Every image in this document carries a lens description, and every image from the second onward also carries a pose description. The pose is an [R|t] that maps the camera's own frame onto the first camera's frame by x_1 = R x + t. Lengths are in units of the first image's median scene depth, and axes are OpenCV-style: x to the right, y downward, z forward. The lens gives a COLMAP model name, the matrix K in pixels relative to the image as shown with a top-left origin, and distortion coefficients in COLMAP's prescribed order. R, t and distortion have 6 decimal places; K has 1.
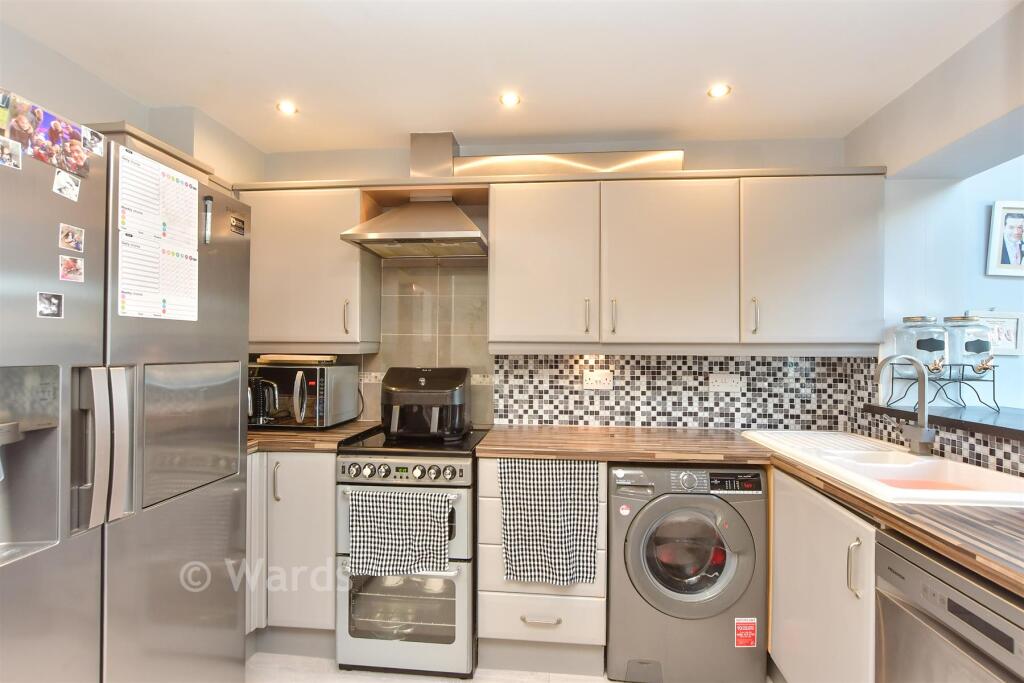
lens RADIAL K [[481.7, 0, 514.9], [0, 481.7, 345.8], [0, 0, 1]] dist [-0.003701, 0.000189]
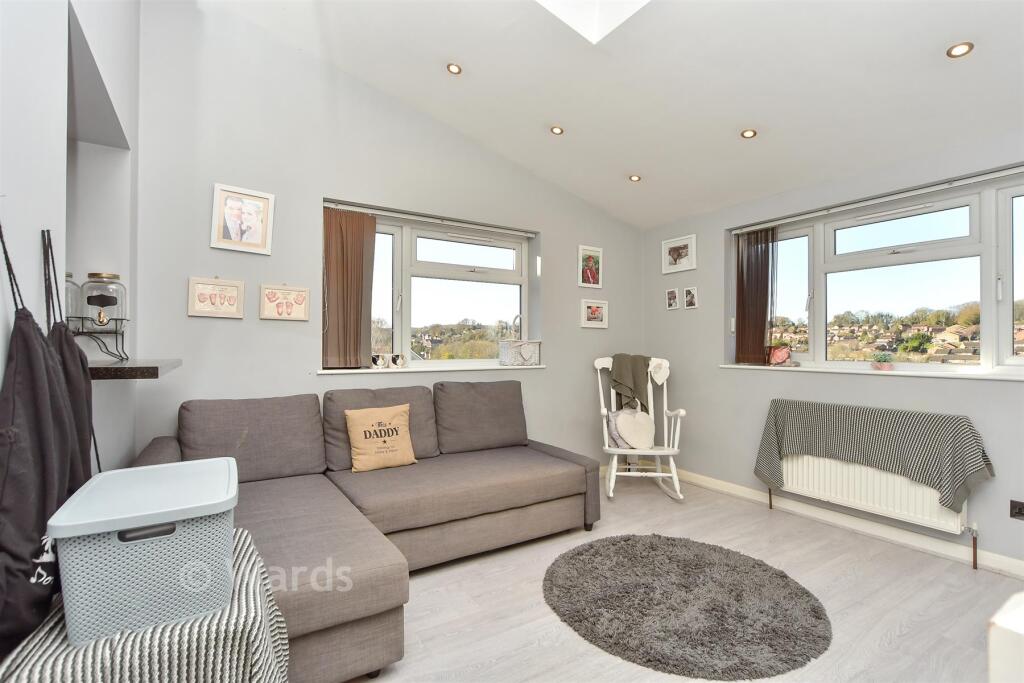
lens RADIAL K [[481.7, 0, 514.9], [0, 481.7, 345.8], [0, 0, 1]] dist [-0.003701, 0.000189]
pose [[0.806155, -0.004741, 0.591685, 1.417426], [0.000972, 0.999977, 0.006689, 0.130193], [-0.591703, -0.004818, 0.806141, -0.570655]]
